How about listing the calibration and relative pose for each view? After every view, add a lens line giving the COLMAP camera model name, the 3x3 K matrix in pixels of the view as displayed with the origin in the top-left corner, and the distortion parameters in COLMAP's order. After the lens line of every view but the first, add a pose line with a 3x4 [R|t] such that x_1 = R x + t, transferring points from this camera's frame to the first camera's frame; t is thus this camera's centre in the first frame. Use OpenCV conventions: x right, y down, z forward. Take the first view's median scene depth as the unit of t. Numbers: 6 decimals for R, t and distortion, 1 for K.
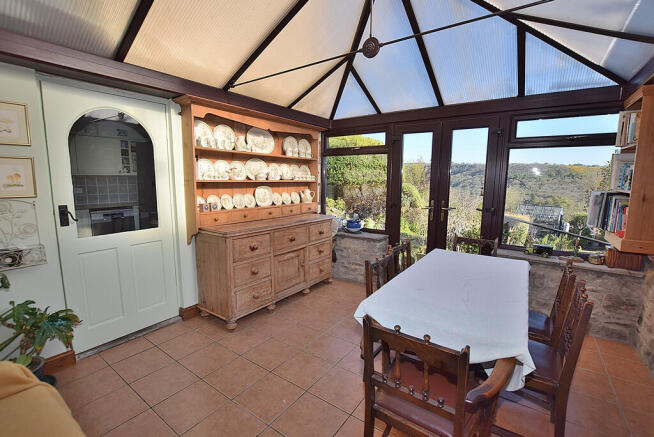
lens RADIAL K [[292.4, 0, 325.1], [0, 292.4, 217.6], [0, 0, 1]] dist [-0.029223, 0.000637]
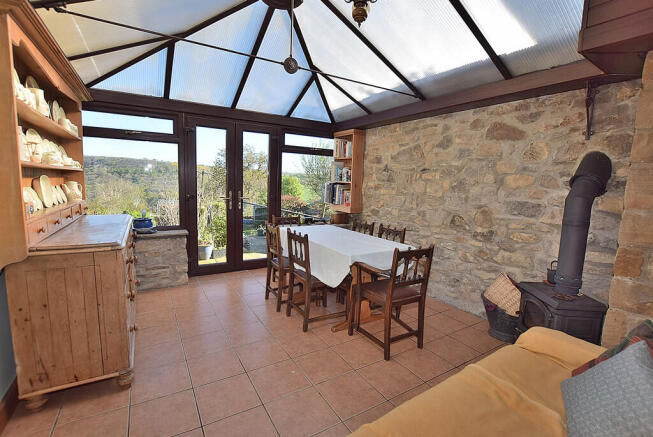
lens RADIAL K [[291.9, 0, 331.0], [0, 291.9, 217.1], [0, 0, 1]] dist [-0.029223, 0.000637]
pose [[0.402693, -0.105621, 0.909221, -0.582797], [0.089569, 0.993100, 0.075695, -0.011690], [-0.910942, 0.050956, 0.409375, 0.220847]]
